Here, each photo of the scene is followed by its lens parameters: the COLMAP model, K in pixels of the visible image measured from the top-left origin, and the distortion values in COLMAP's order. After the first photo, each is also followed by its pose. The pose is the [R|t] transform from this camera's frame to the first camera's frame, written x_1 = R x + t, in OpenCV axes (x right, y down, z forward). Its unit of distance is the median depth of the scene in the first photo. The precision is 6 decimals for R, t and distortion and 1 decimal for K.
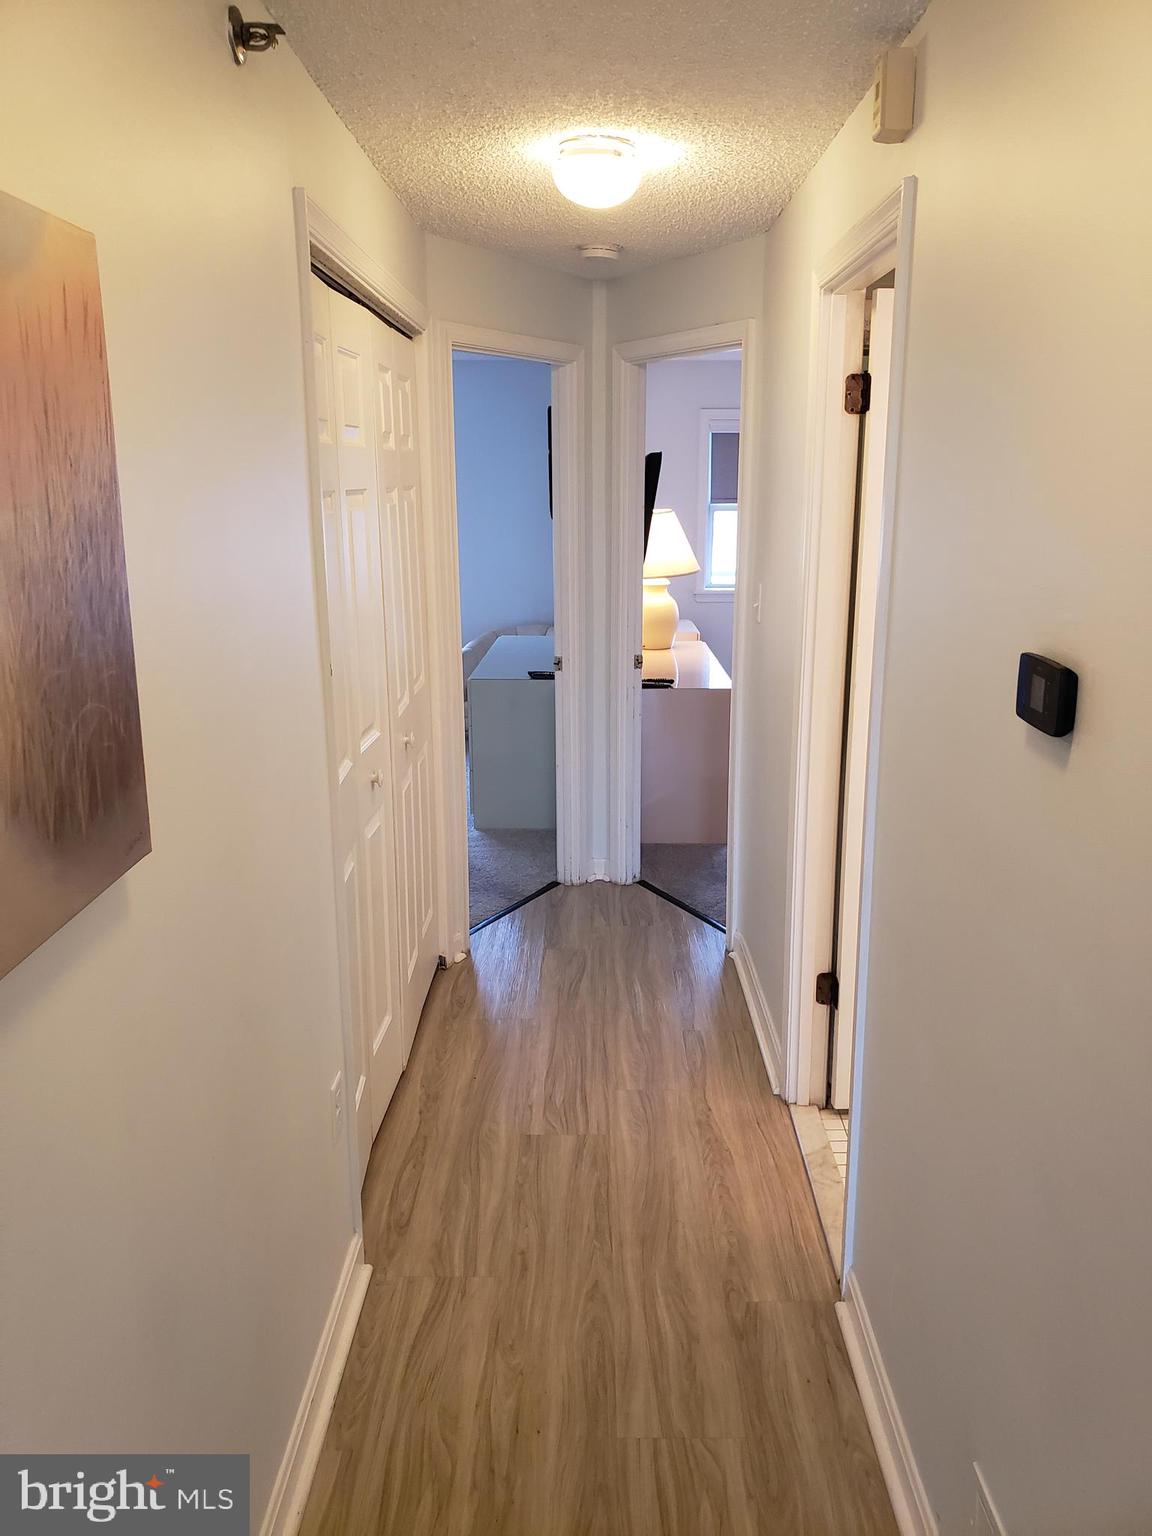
lens RADIAL K [[1178.3, 0, 595.3], [0, 1178.3, 759.7], [0, 0, 1]] dist [0.020755, 0.009928]
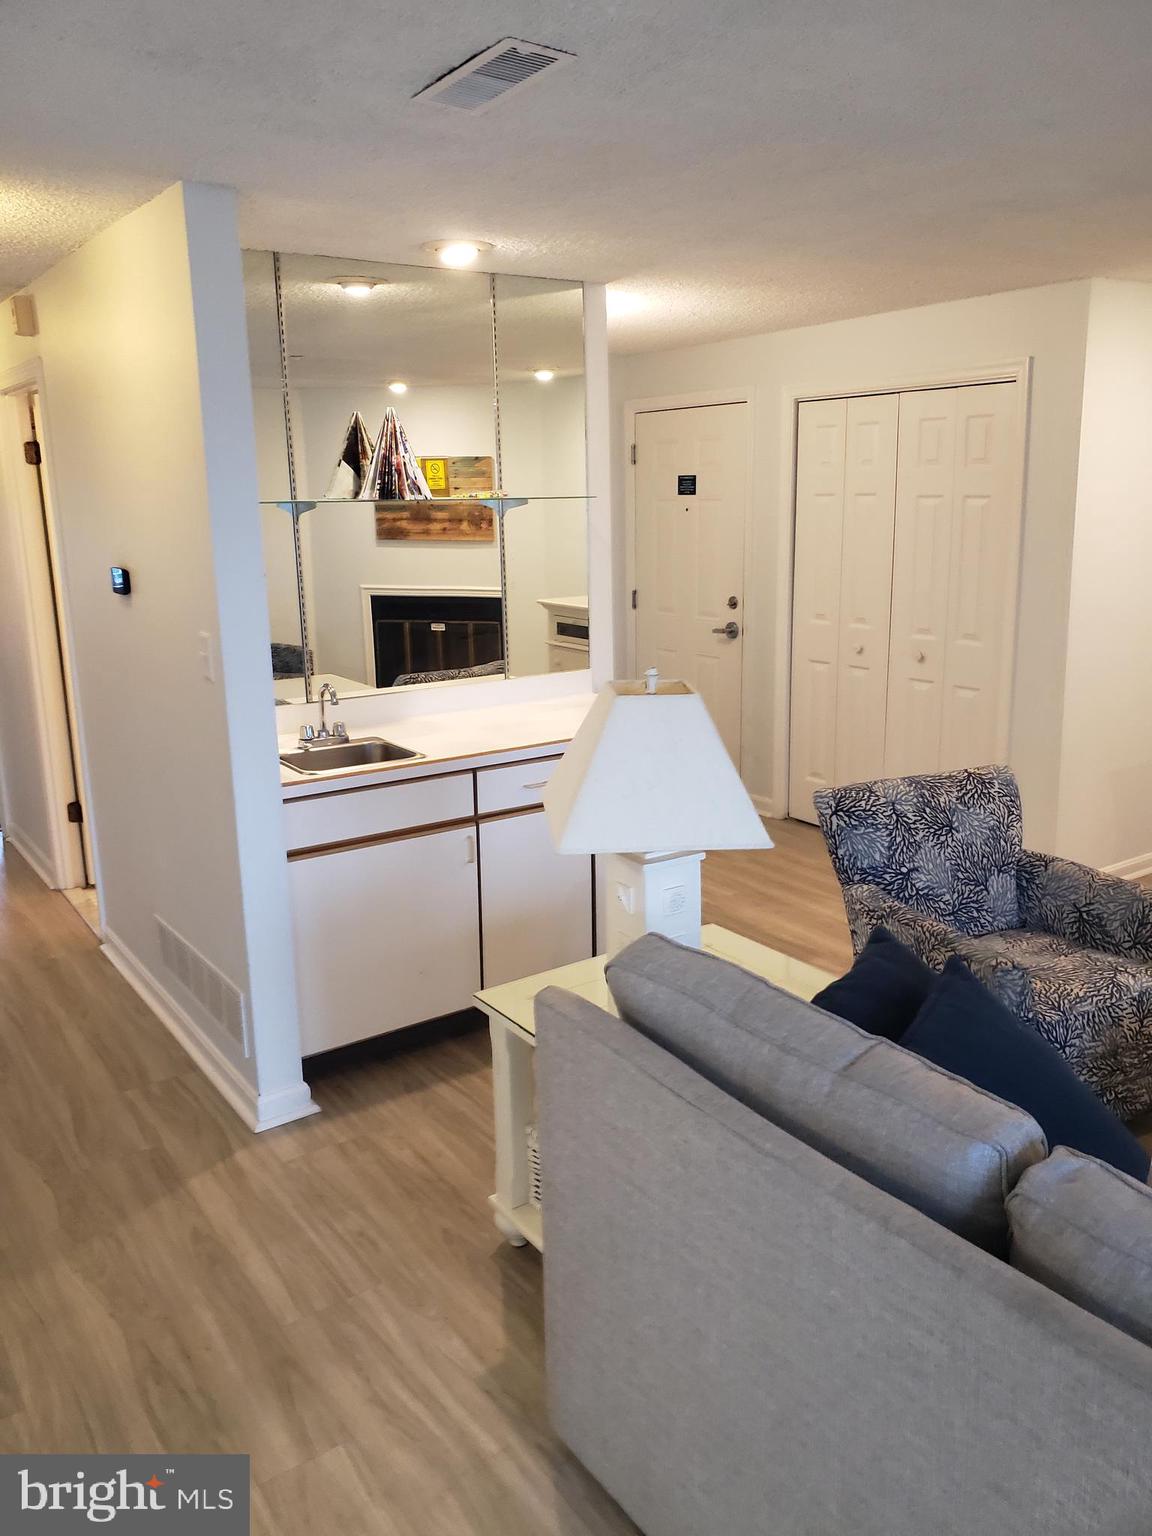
lens RADIAL K [[1203.5, 0, 595.0], [0, 1203.5, 761.7], [0, 0, 1]] dist [0.050417, -0.002715]
pose [[0.817387, -0.138896, 0.559094, -0.161148], [0.151911, 0.988117, 0.023386, 0.213360], [-0.555698, 0.065817, 0.828775, -0.884271]]
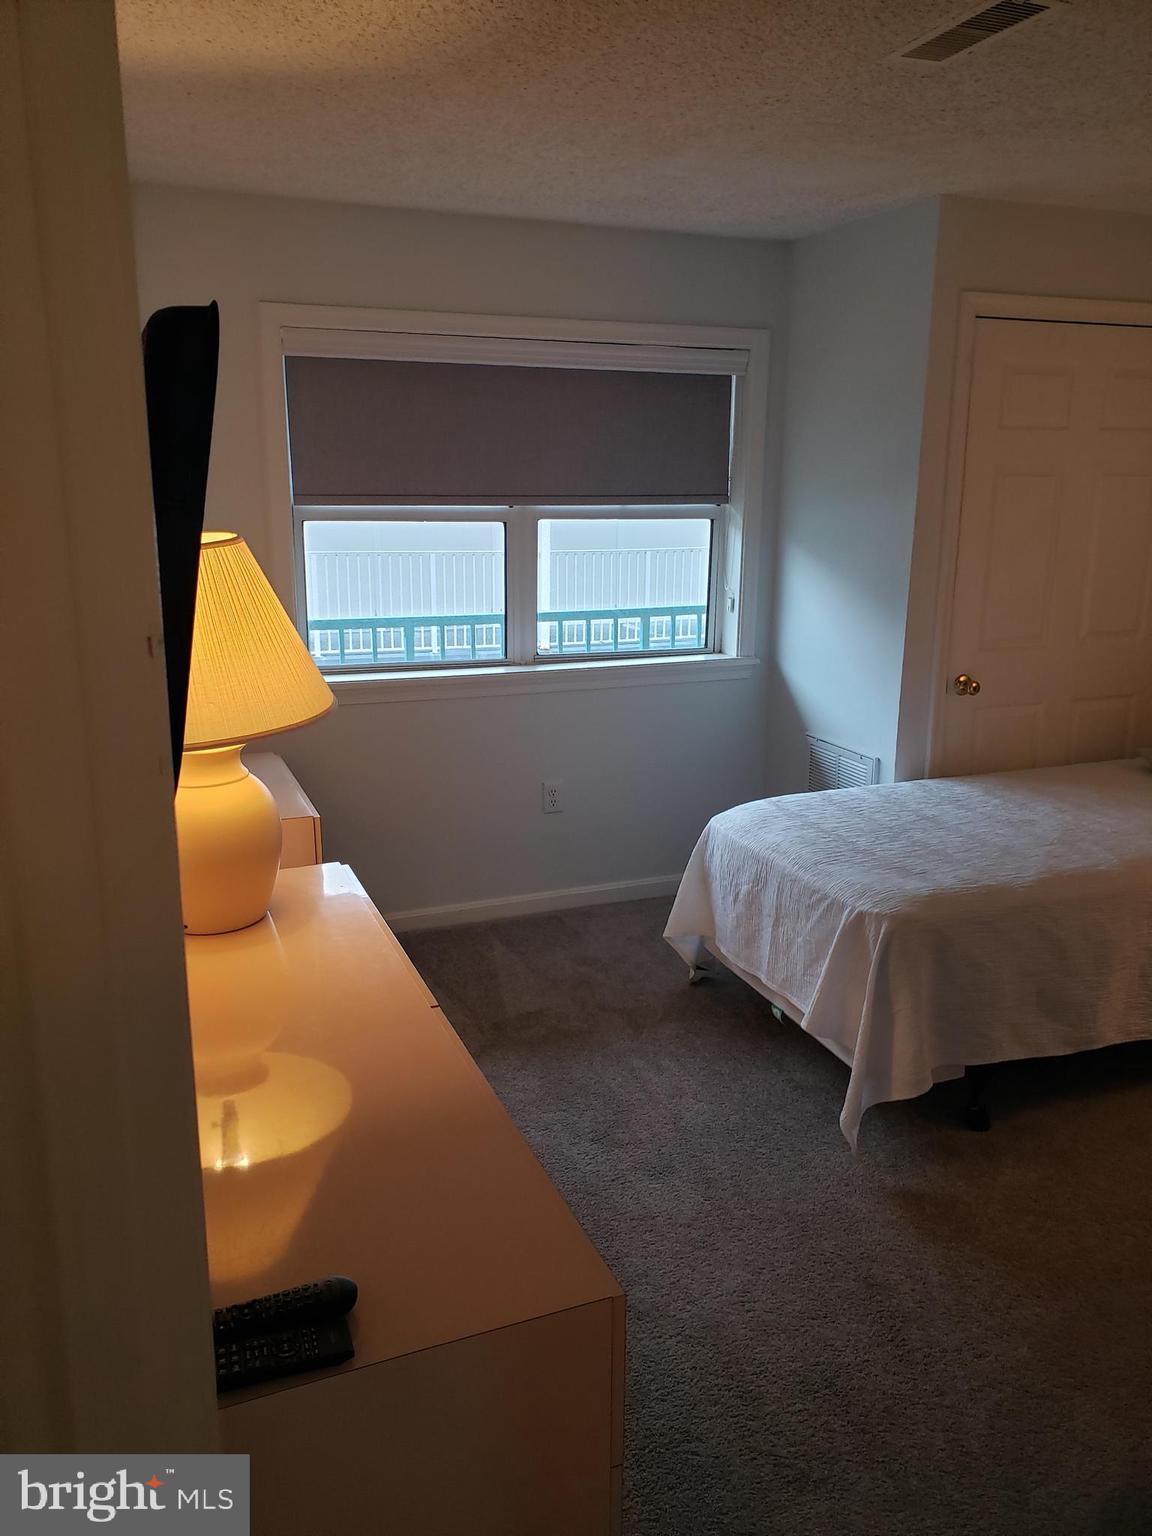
lens RADIAL K [[1193.1, 0, 596.0], [0, 1193.1, 752.0], [0, 0, 1]] dist [-0.007249, 0.063511]
pose [[0.923682, -0.080551, 0.374597, 0.020428], [0.079441, 0.996669, 0.018432, -0.114764], [-0.374834, 0.012733, 0.927004, 0.499748]]
